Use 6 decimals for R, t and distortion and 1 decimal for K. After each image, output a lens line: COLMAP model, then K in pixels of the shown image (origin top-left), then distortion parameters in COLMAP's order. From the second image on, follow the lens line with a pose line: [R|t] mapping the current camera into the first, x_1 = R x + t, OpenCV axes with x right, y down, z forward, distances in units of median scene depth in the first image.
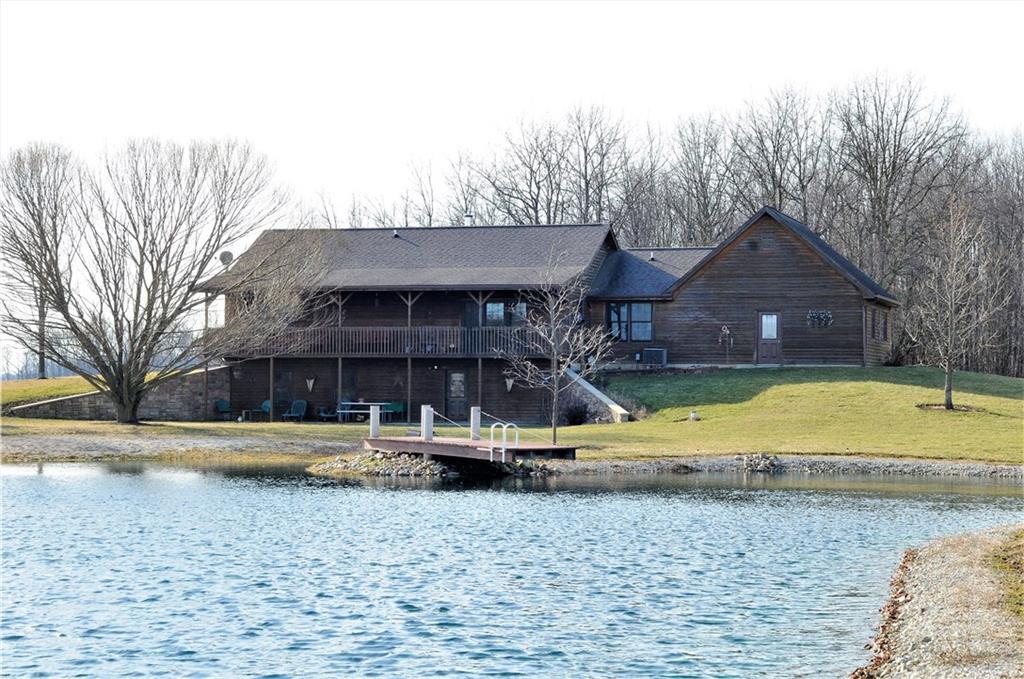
lens RADIAL K [[1958.8, 0, 512.0], [0, 1958.8, 339.5], [0, 0, 1]] dist [0.068725, 0.126840]
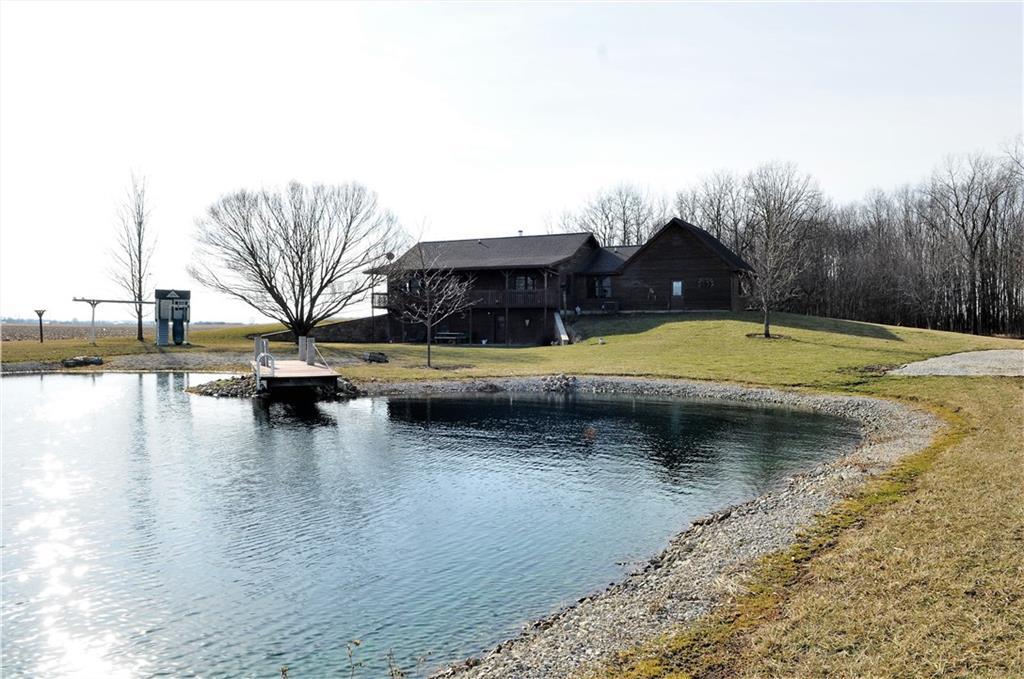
lens RADIAL K [[771.4, 0, 512.0], [0, 771.4, 339.5], [0, 0, 1]] dist [-0.008868, -0.045094]
pose [[0.983846, 0.000742, -0.179015, 0.109904], [0.006786, 0.999118, 0.041433, 0.009216], [0.178888, -0.041978, 0.982973, 0.310119]]
